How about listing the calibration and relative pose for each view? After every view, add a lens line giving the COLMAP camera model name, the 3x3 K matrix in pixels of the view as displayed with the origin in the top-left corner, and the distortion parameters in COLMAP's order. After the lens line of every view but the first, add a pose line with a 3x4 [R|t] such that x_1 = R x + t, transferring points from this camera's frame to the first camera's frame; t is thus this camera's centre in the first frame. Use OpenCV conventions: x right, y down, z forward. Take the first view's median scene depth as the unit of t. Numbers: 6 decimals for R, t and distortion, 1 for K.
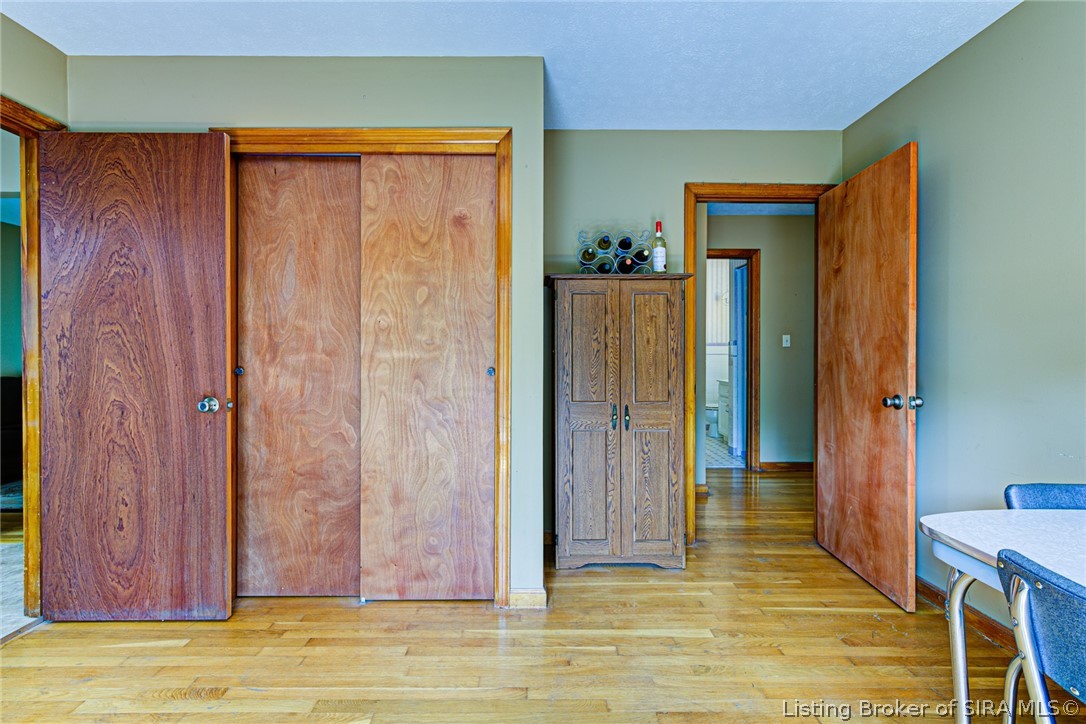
lens RADIAL K [[500.2, 0, 542.4], [0, 500.2, 358.0], [0, 0, 1]] dist [0.000917, -0.000092]
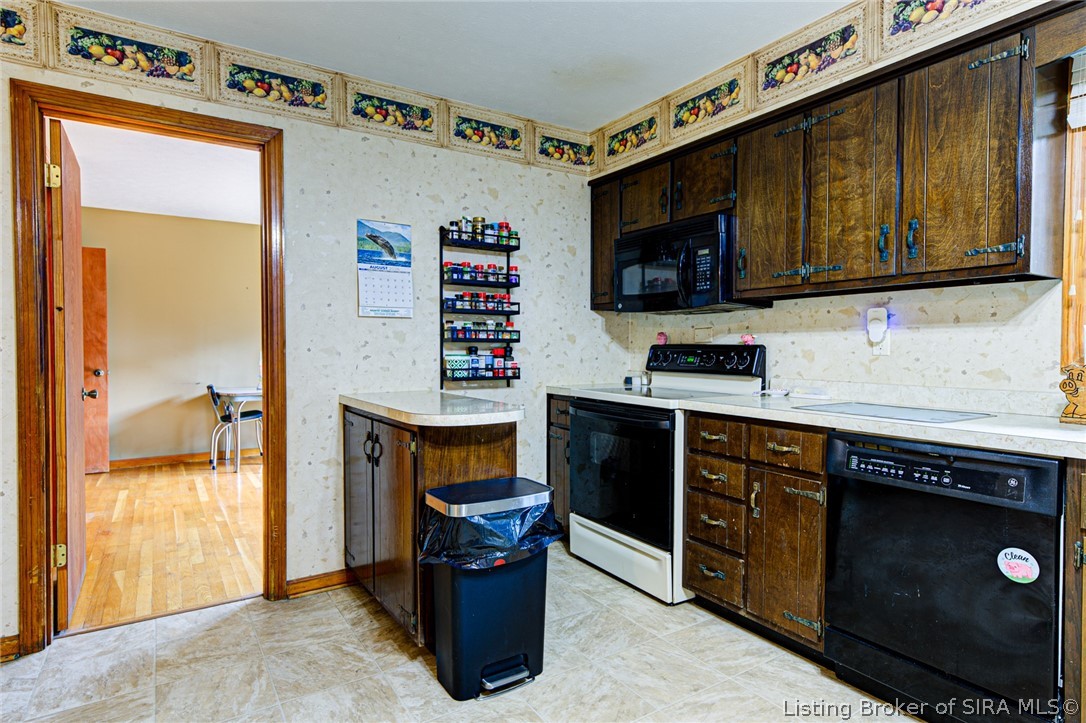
lens RADIAL K [[594.0, 0, 542.6], [0, 594.0, 360.2], [0, 0, 1]] dist [0.012369, -0.000157]
pose [[-0.544666, -0.017793, 0.838464, -2.267066], [0.010363, 0.999556, 0.027943, -0.011549], [-0.838589, 0.023908, -0.544240, 0.795879]]
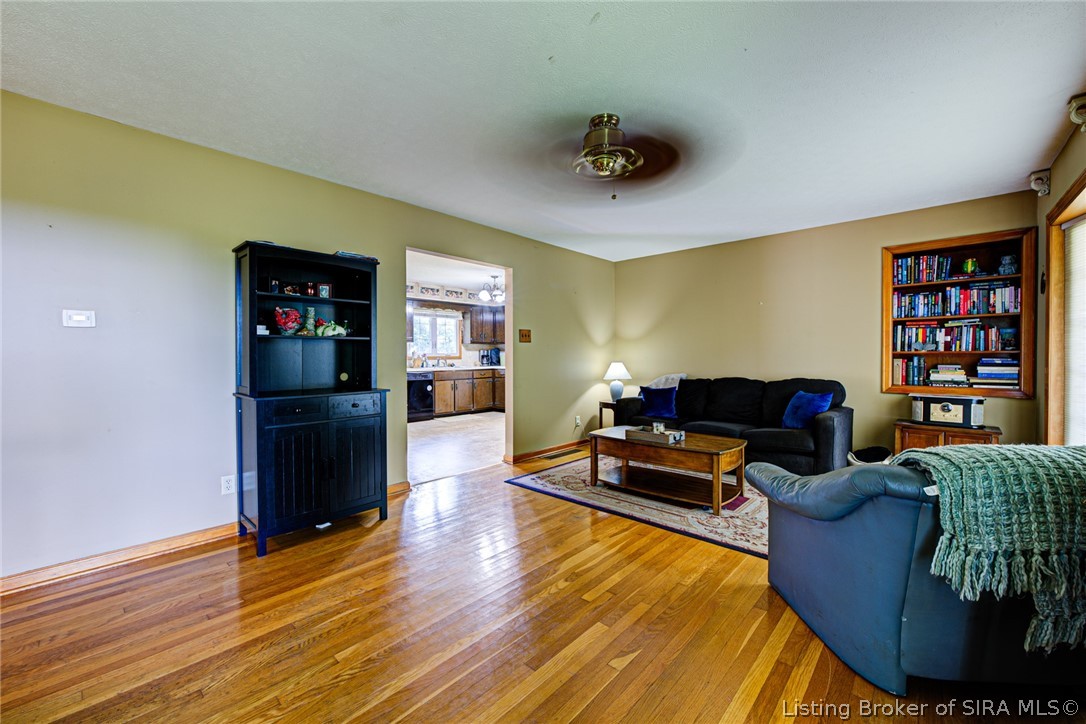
lens RADIAL K [[431.7, 0, 538.8], [0, 431.7, 361.5], [0, 0, 1]] dist [-0.003092, 0.001020]
pose [[-0.677123, 0.015768, -0.735700, -0.076600], [-0.005549, 0.999633, 0.026531, -0.045406], [0.735849, 0.022048, -0.676787, 2.859700]]
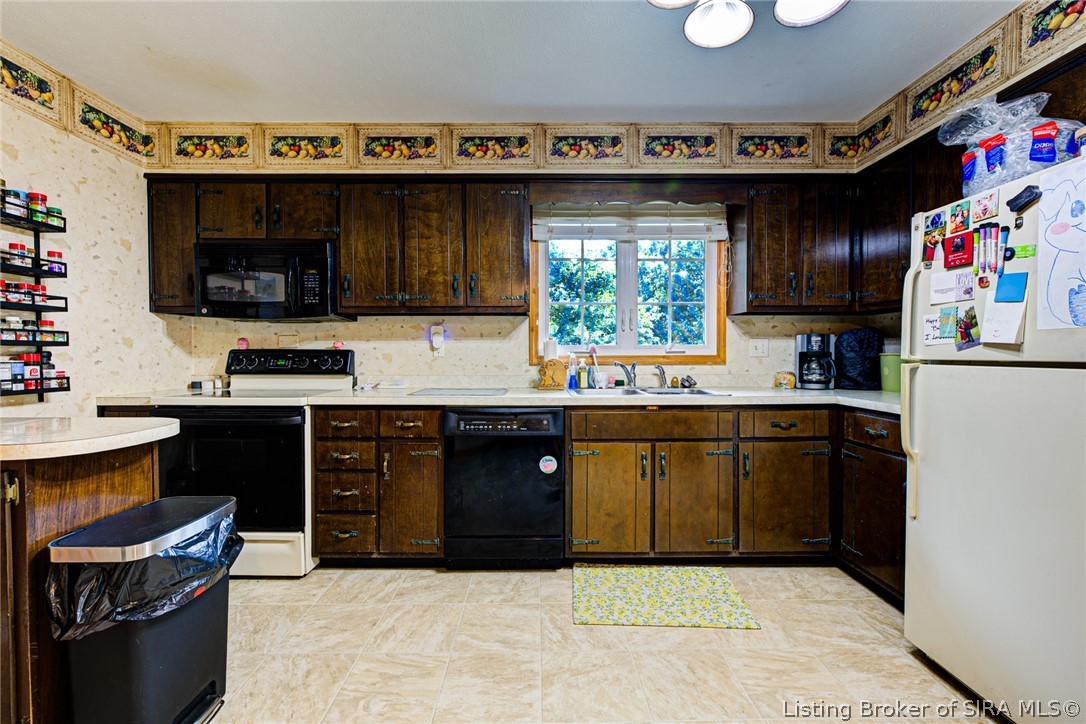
lens RADIAL K [[452.1, 0, 542.0], [0, 452.1, 362.1], [0, 0, 1]] dist [-0.006277, 0.001662]
pose [[-0.999901, 0.002200, -0.013888, -1.954560], [0.001724, 0.999415, 0.034155, -0.011950], [0.013955, 0.034128, -0.999320, 0.964964]]
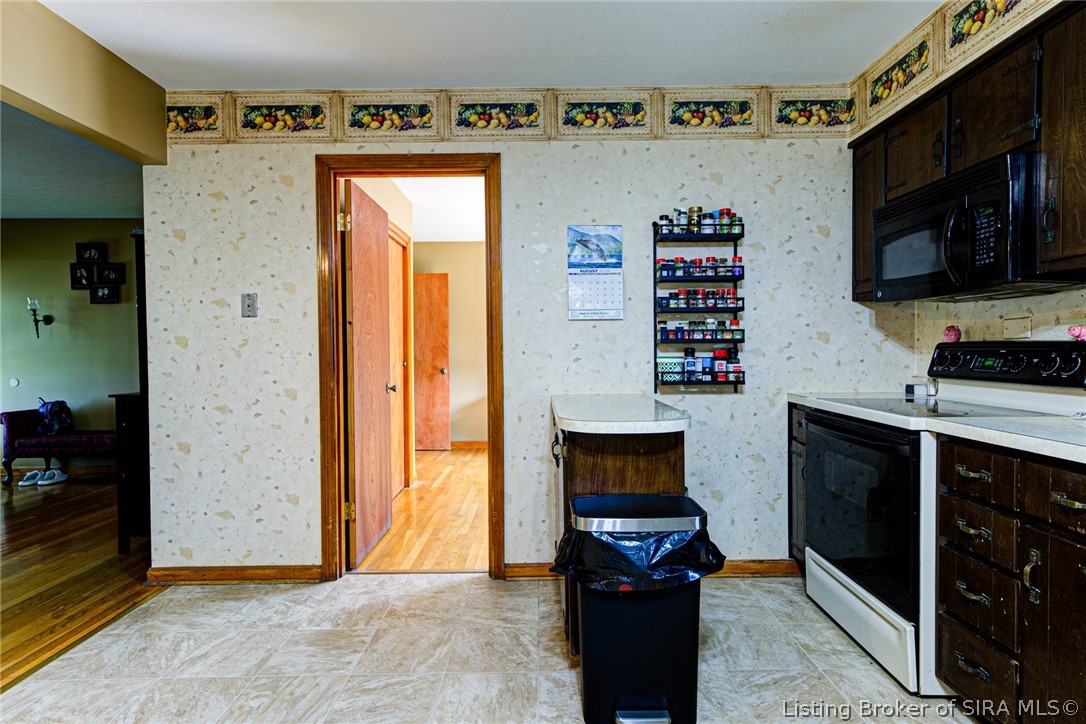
lens RADIAL K [[583.3, 0, 544.0], [0, 583.3, 361.7], [0, 0, 1]] dist [0.007902, 0.000378]
pose [[-0.007058, -0.018726, 0.999800, -2.270474], [0.022263, 0.999574, 0.018879, -0.007329], [-0.999727, 0.022392, -0.006638, 0.492581]]
